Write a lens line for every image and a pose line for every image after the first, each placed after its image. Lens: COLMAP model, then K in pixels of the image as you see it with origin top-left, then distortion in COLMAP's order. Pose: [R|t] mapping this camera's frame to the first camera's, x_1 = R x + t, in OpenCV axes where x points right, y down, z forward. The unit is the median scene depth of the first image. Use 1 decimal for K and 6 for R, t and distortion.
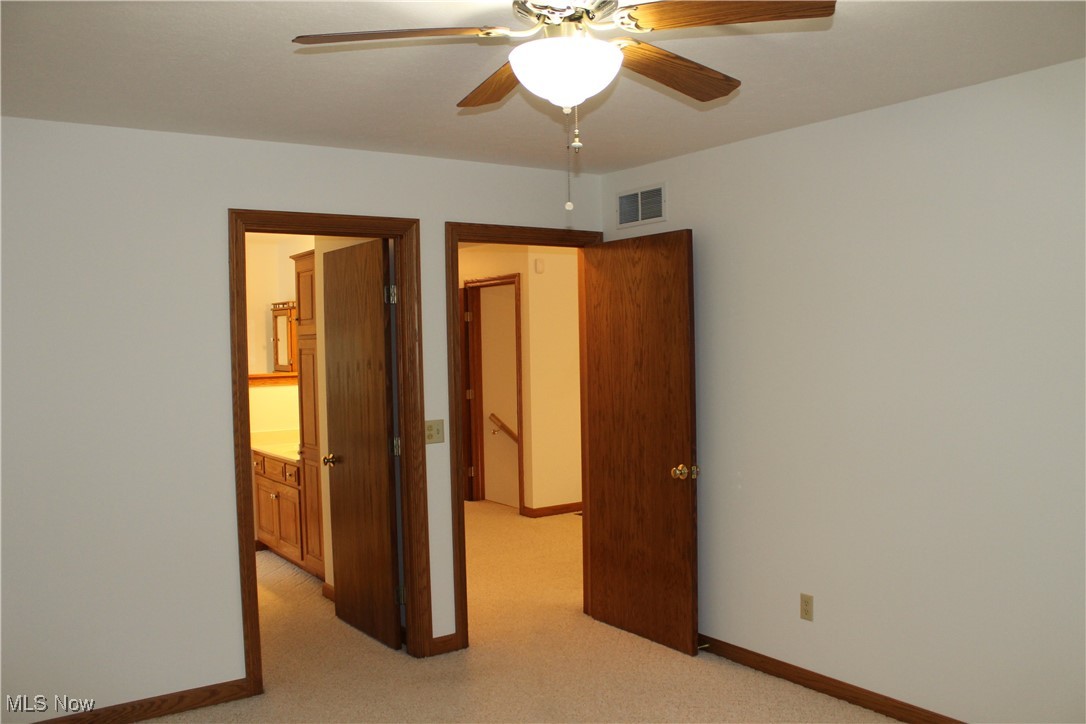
lens RADIAL K [[919.0, 0, 549.2], [0, 919.0, 361.7], [0, 0, 1]] dist [-0.156095, 0.131800]
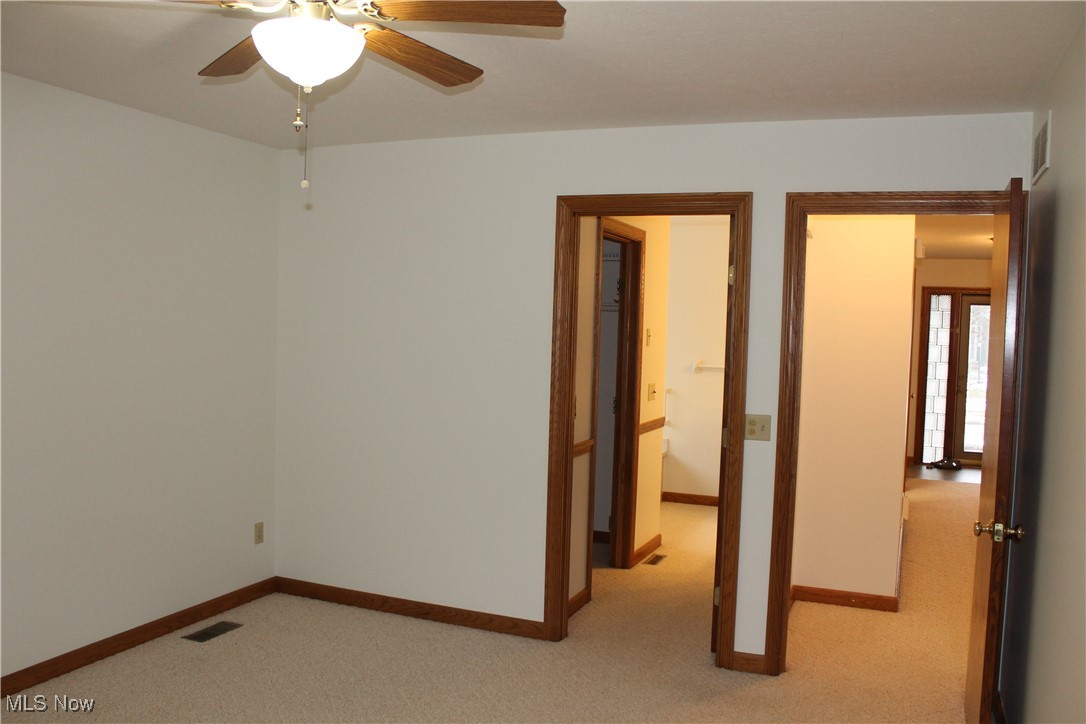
lens RADIAL K [[919.0, 0, 549.2], [0, 919.0, 361.7], [0, 0, 1]] dist [-0.156095, 0.131800]
pose [[0.548493, 0.072258, -0.833027, 0.509687], [-0.065392, 0.996915, 0.043417, -0.013861], [0.833594, 0.030659, 0.551526, 0.334380]]
